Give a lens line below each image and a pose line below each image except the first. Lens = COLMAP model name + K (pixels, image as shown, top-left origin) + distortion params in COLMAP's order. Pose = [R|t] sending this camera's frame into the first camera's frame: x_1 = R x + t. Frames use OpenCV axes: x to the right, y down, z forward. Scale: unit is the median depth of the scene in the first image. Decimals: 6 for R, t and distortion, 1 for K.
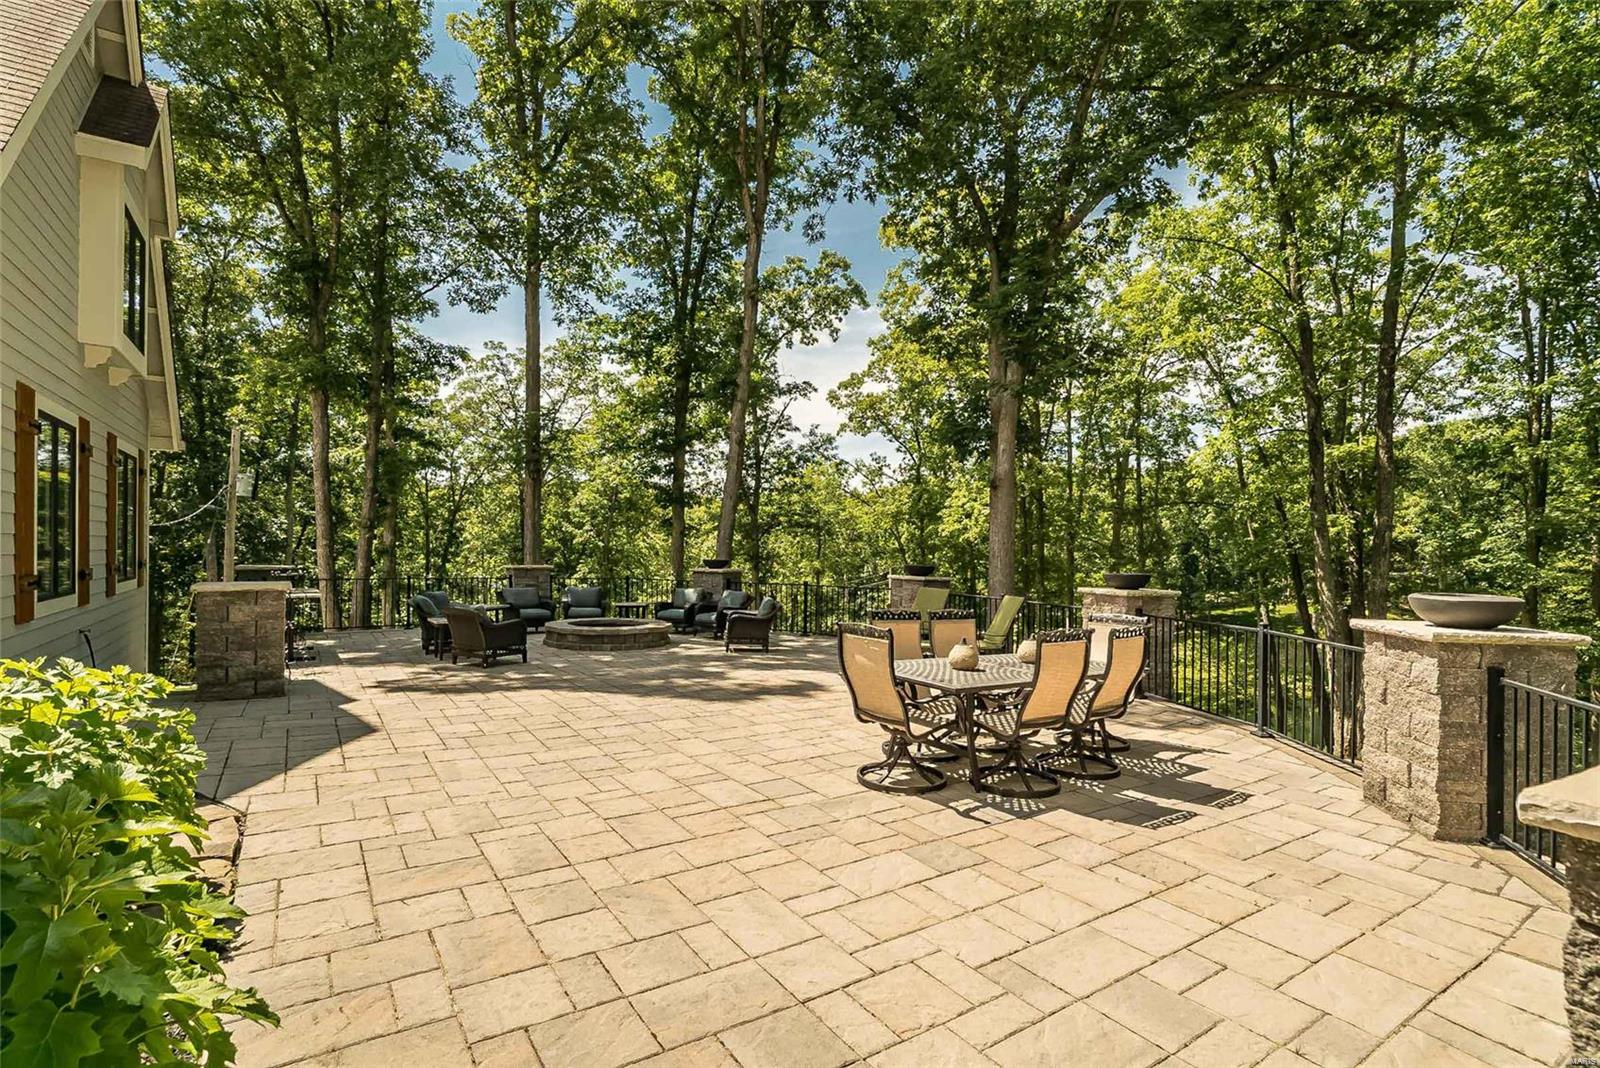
lens RADIAL K [[752.7, 0, 812.9], [0, 752.7, 544.2], [0, 0, 1]] dist [-0.001514, -0.000772]
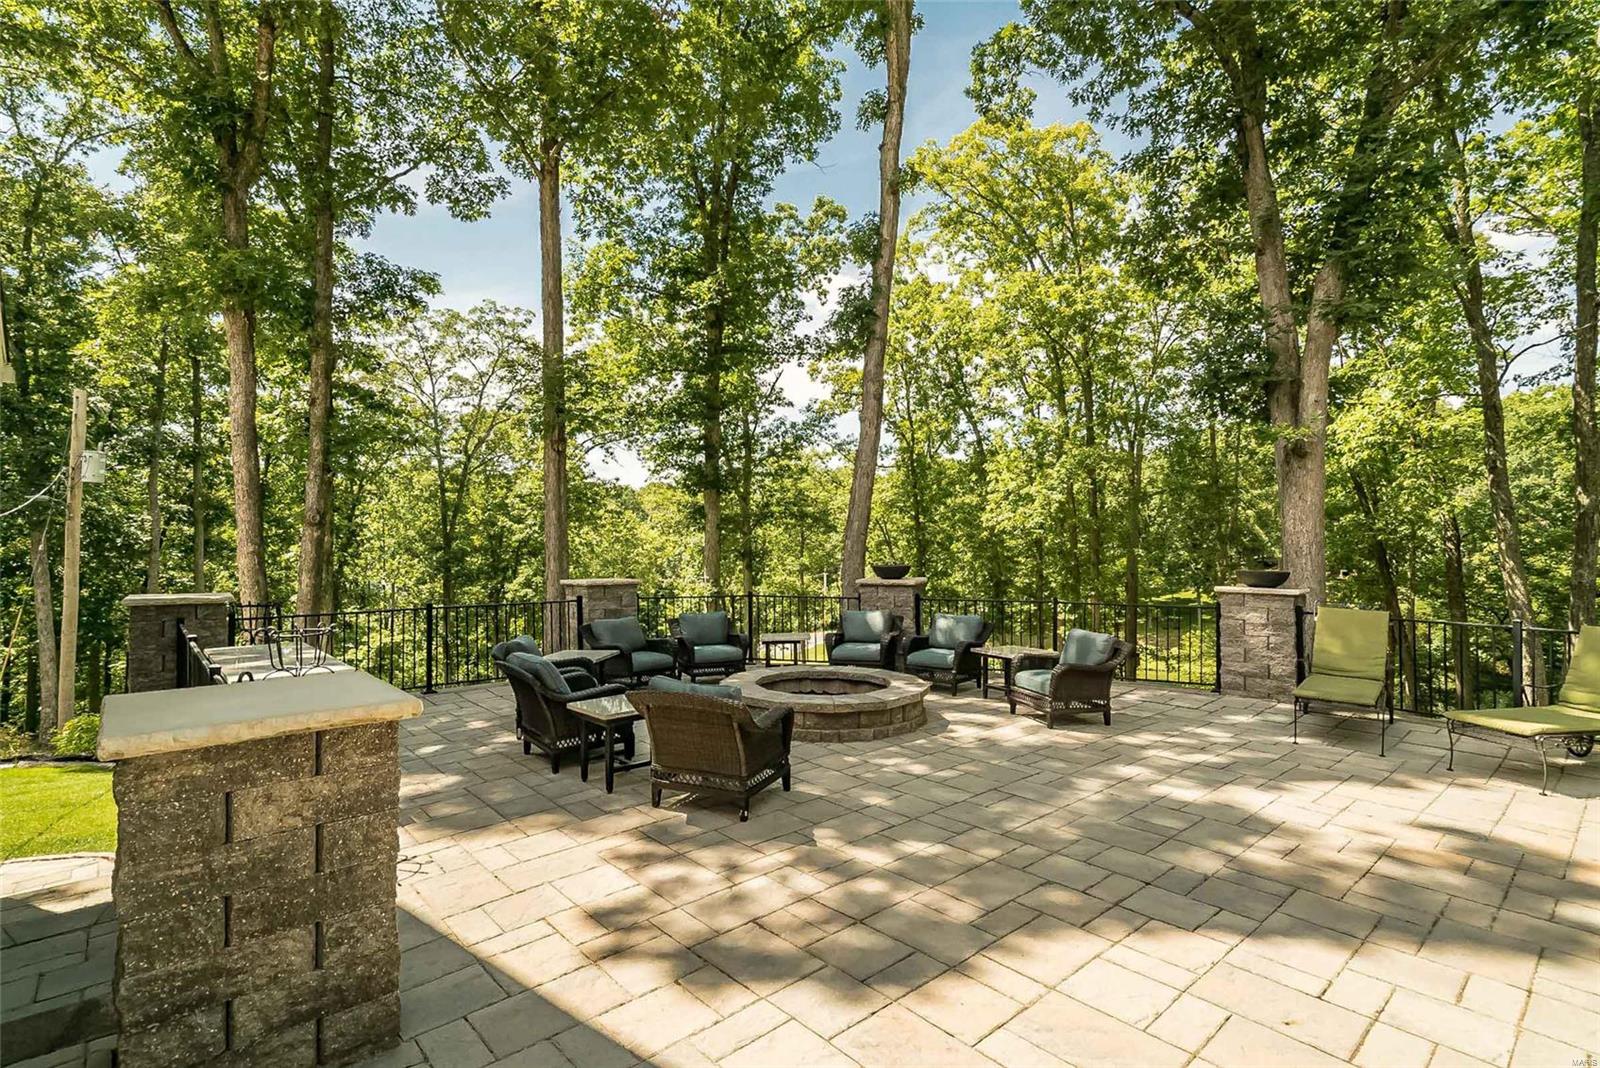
lens RADIAL K [[752.7, 0, 786.3], [0, 752.7, 532.1], [0, 0, 1]] dist [-0.001514, -0.000772]
pose [[0.993010, -0.014613, 0.117118, -0.138005], [0.015161, 0.999878, -0.003795, -0.003541], [-0.117048, 0.005544, 0.993111, 0.158202]]
